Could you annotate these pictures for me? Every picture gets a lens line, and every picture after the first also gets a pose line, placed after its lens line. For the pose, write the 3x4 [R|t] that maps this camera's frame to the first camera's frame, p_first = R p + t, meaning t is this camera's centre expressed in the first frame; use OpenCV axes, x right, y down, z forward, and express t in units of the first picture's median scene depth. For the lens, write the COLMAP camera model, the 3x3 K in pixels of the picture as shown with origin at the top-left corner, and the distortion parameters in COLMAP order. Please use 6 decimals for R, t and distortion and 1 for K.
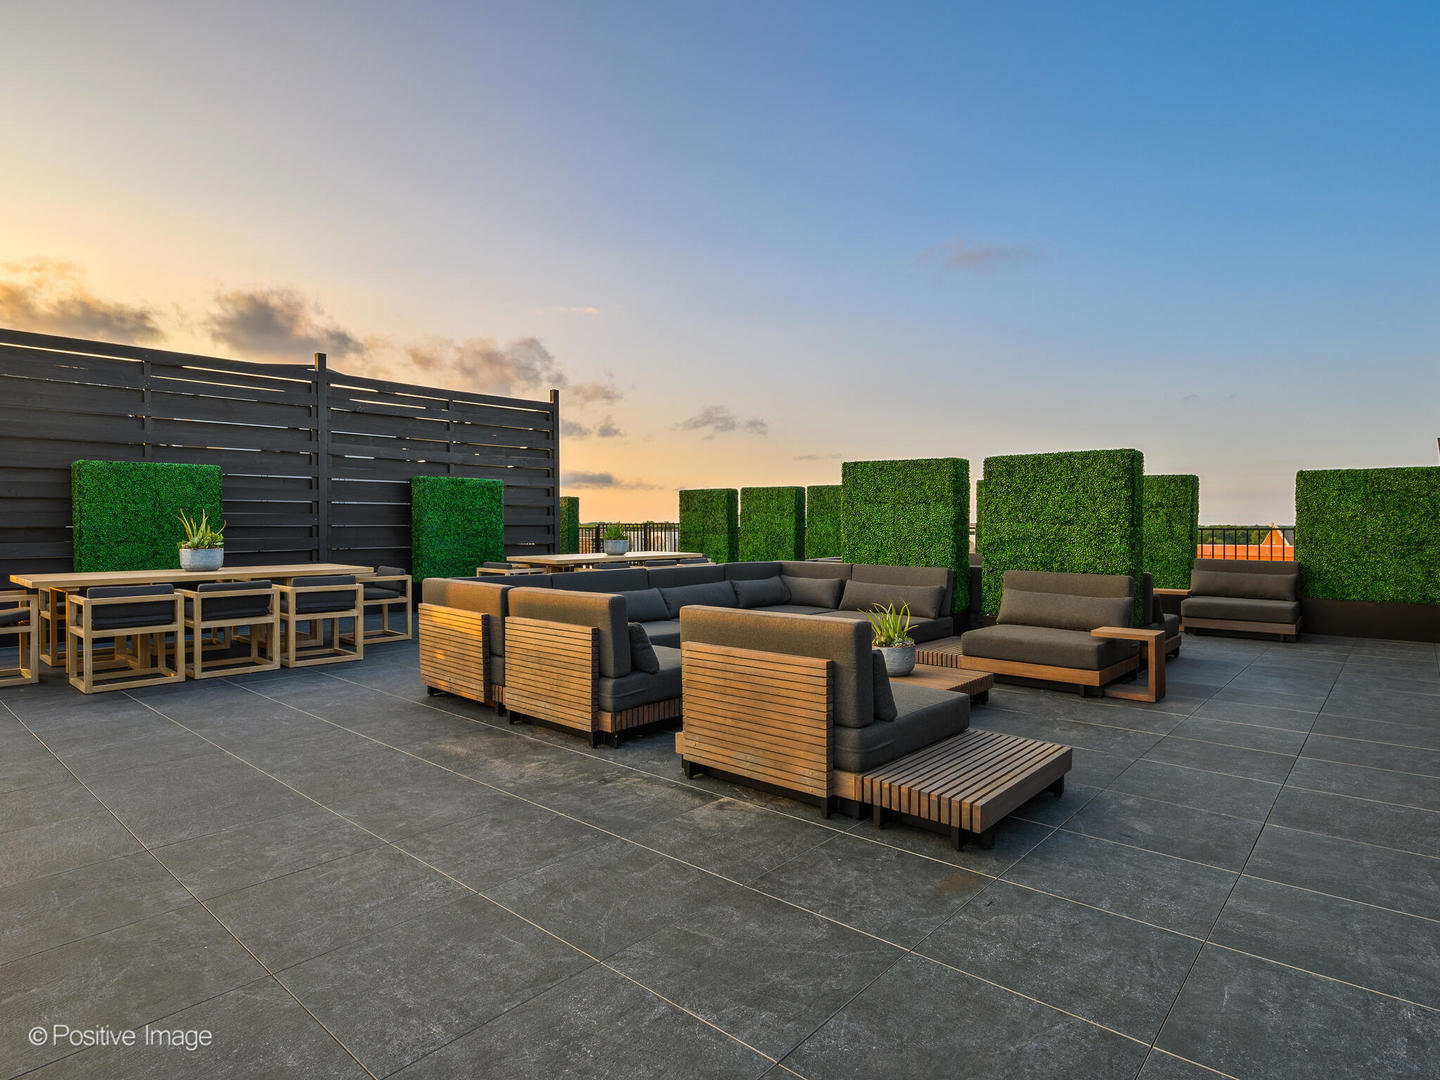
lens RADIAL K [[799.5, 0, 712.7], [0, 799.5, 534.4], [0, 0, 1]] dist [-0.001066, -0.000460]
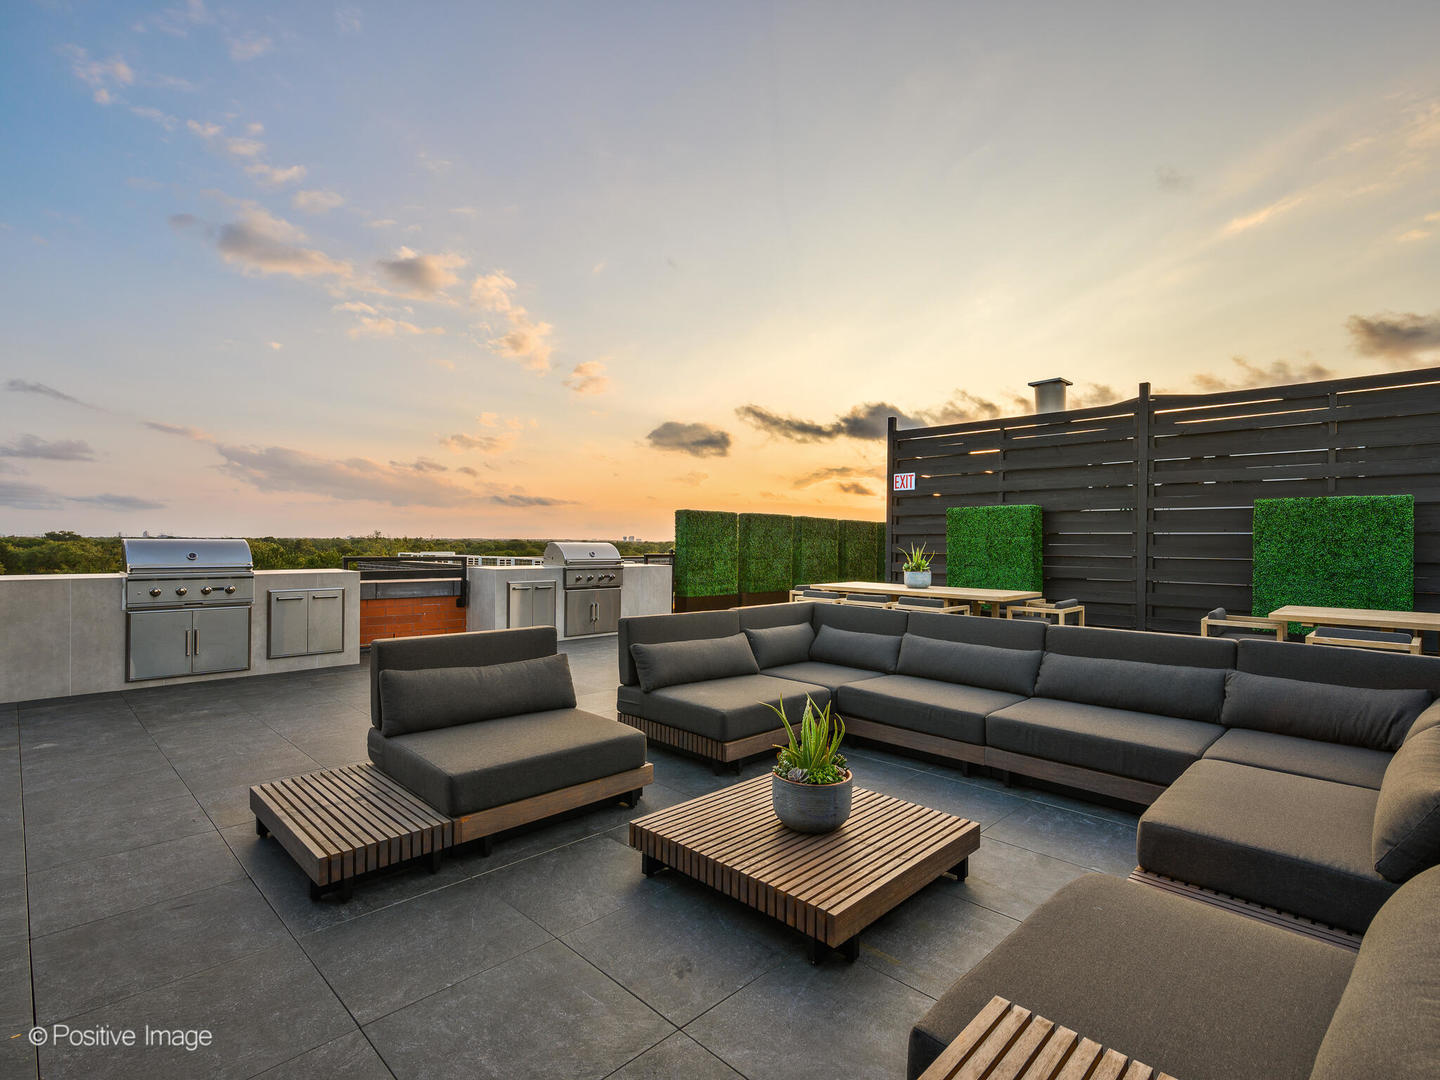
lens RADIAL K [[697.7, 0, 712.1], [0, 697.7, 541.8], [0, 0, 1]] dist [-0.006830, -0.001050]
pose [[-0.052427, -0.001903, -0.998623, 0.562906], [-0.024778, 0.999693, -0.000604, -0.022833], [0.998317, 0.024713, -0.052458, 0.722006]]
